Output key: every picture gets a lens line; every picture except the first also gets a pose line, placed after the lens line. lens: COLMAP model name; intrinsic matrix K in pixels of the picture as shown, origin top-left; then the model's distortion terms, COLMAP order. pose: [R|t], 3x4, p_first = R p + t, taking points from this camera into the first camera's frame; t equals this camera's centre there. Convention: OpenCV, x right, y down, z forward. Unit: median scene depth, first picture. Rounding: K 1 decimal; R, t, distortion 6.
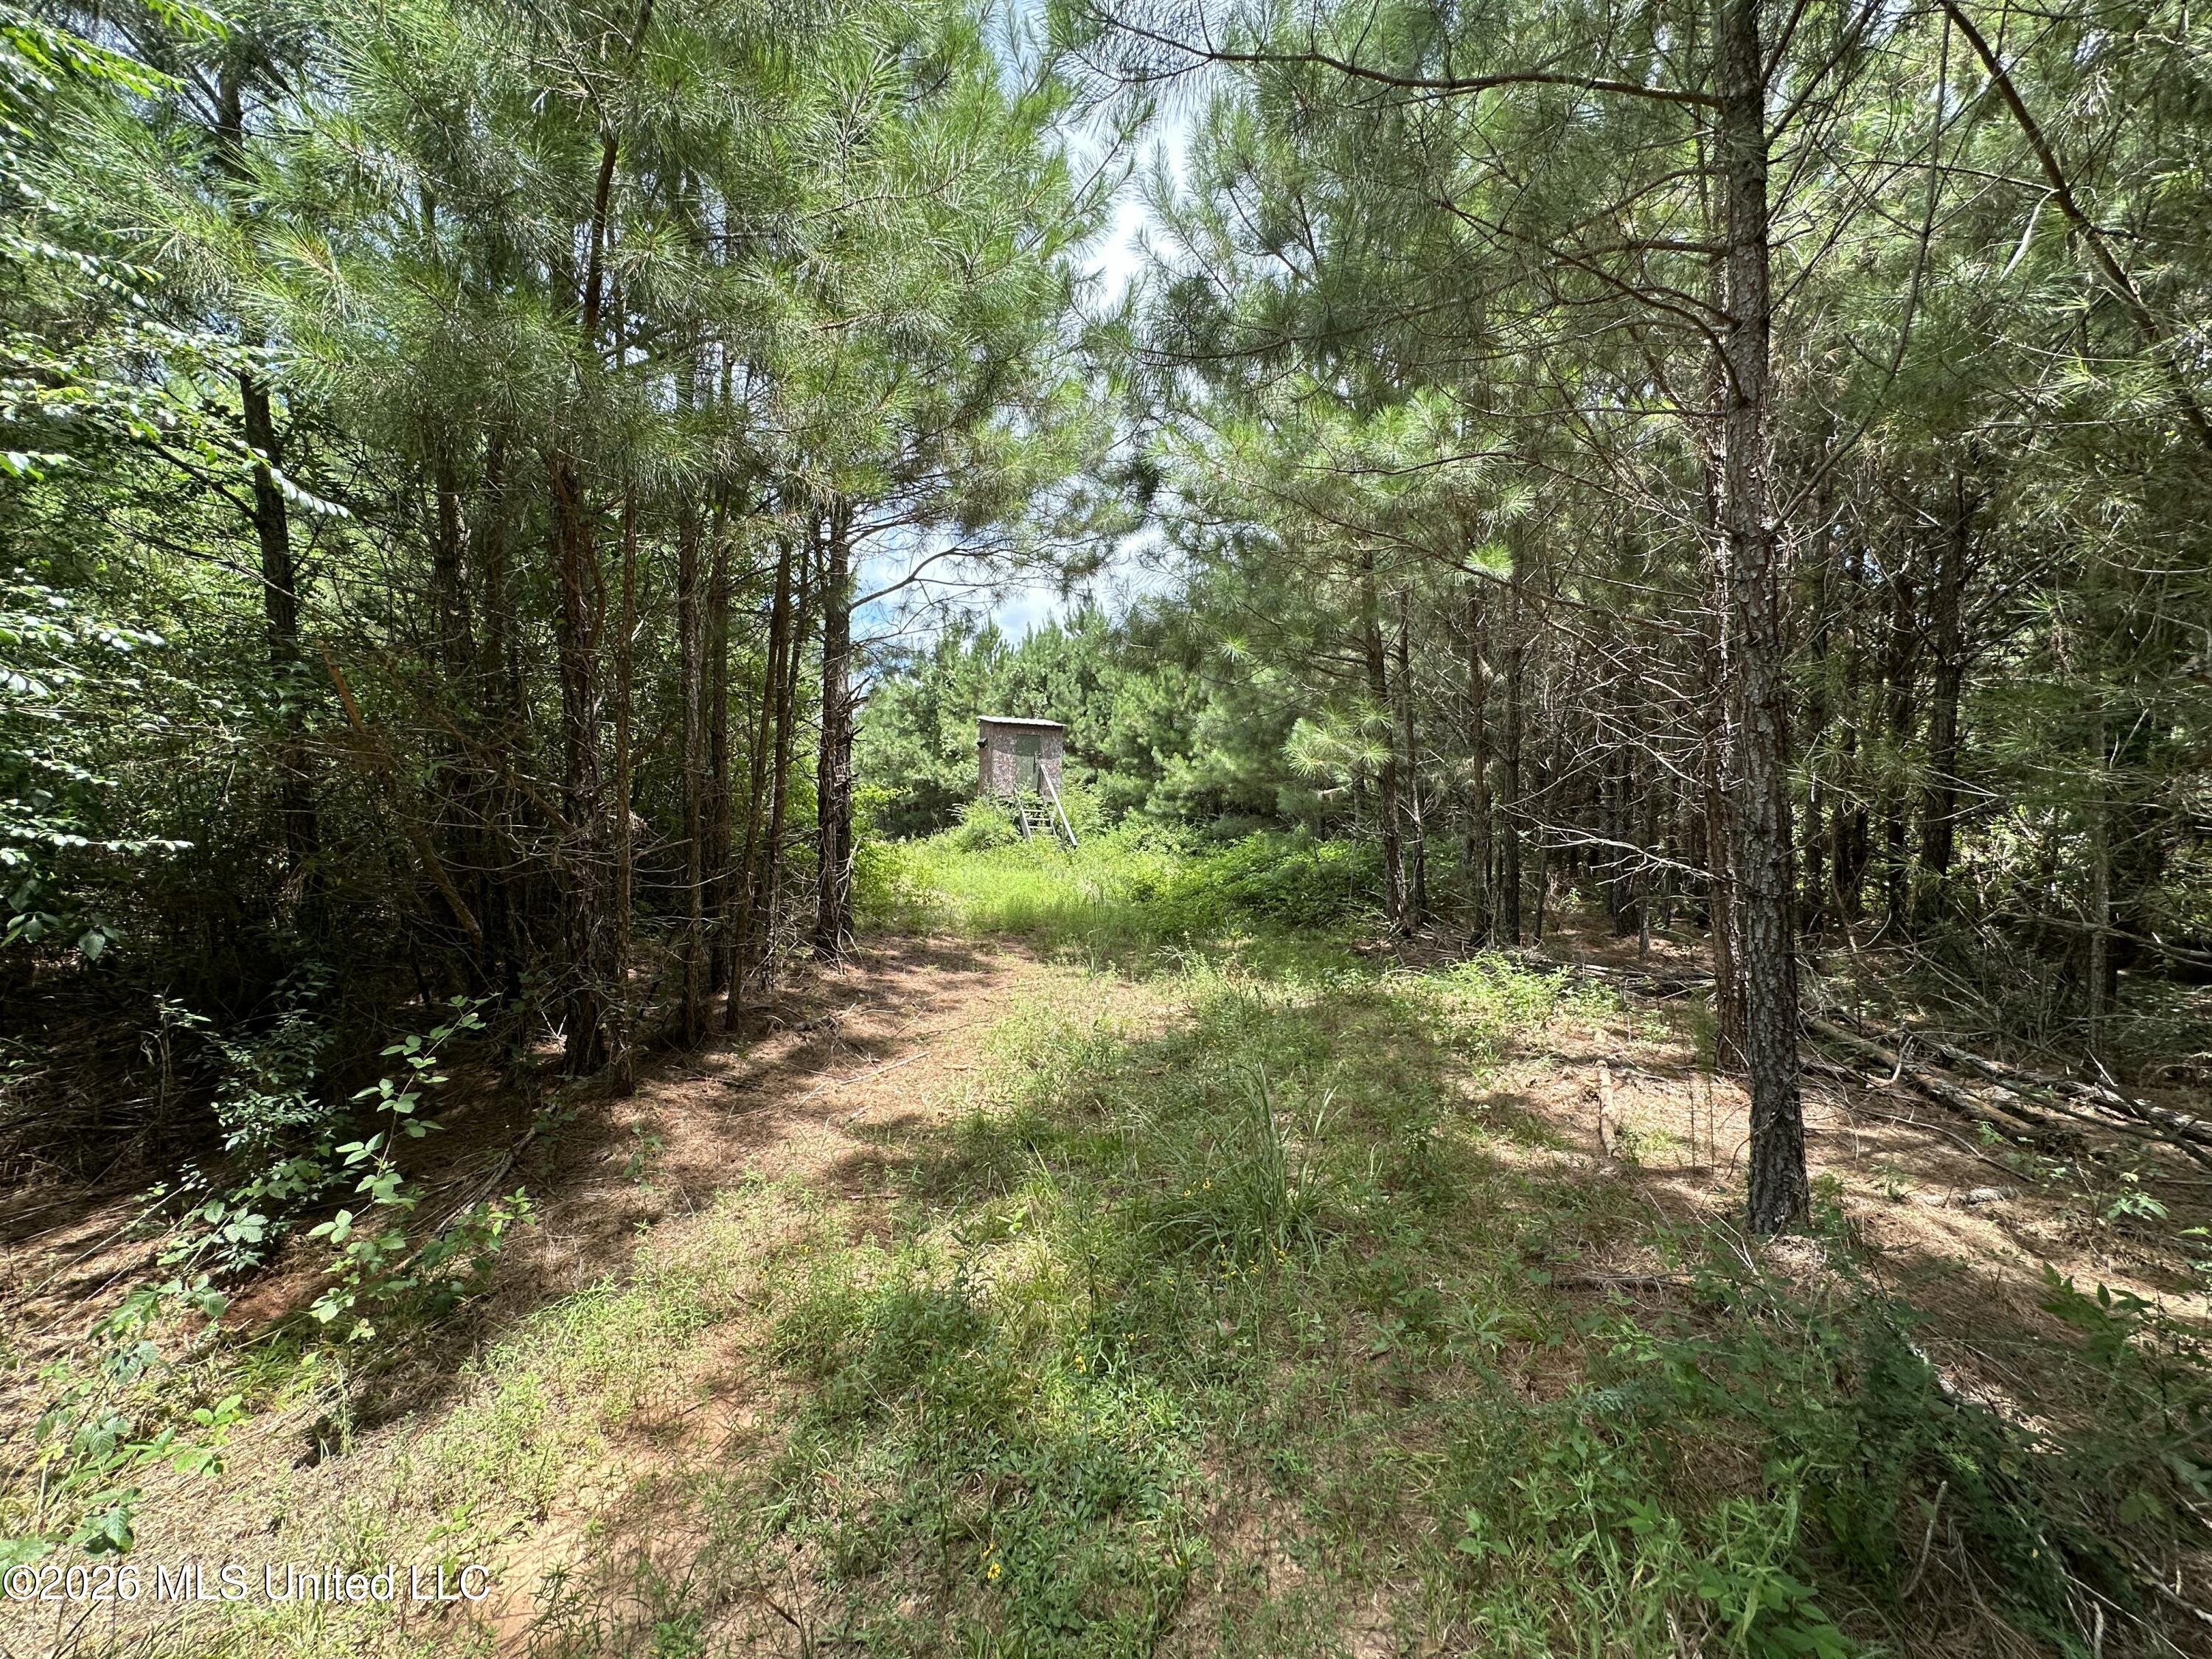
lens RADIAL K [[887.5, 0, 1103.3], [0, 887.5, 821.9], [0, 0, 1]] dist [-0.000722, -0.000089]
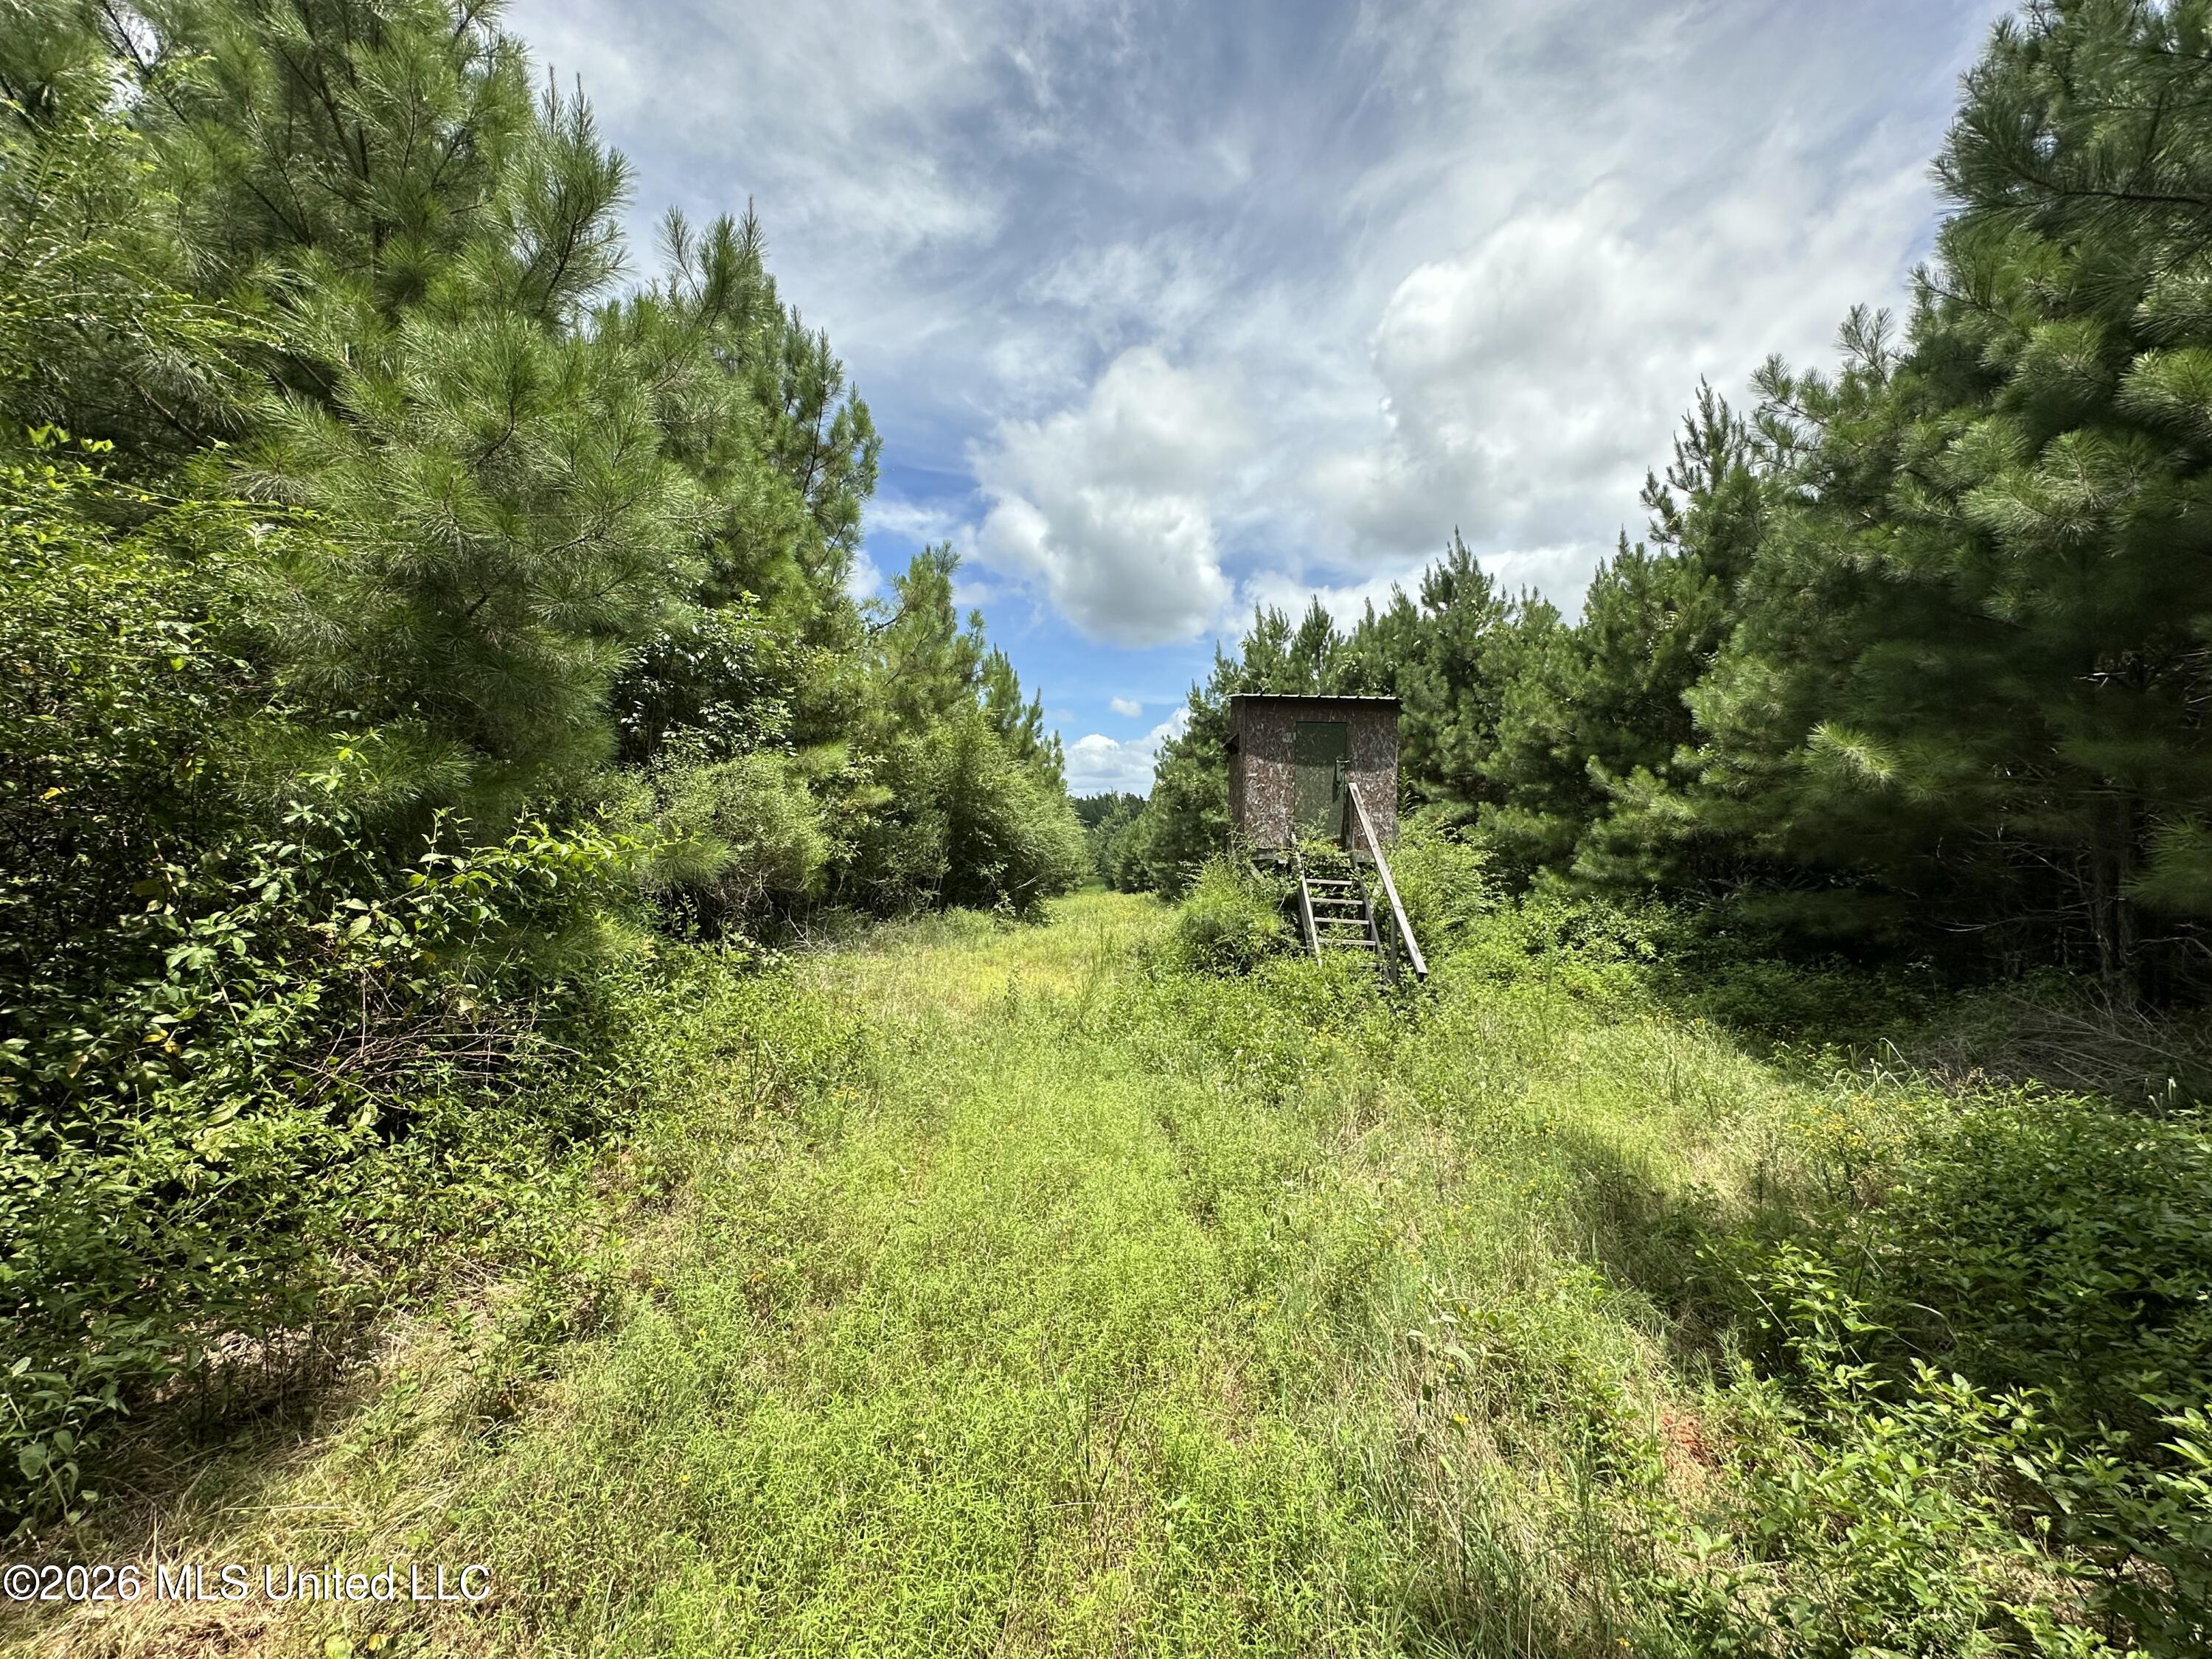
lens RADIAL K [[887.5, 0, 1102.2], [0, 887.5, 807.0], [0, 0, 1]] dist [-0.000722, -0.000089]
pose [[0.918542, -0.016990, -0.394959, -0.002762], [-0.010337, 0.997702, -0.066959, -0.013783], [0.395189, 0.065588, 0.916255, 0.371088]]
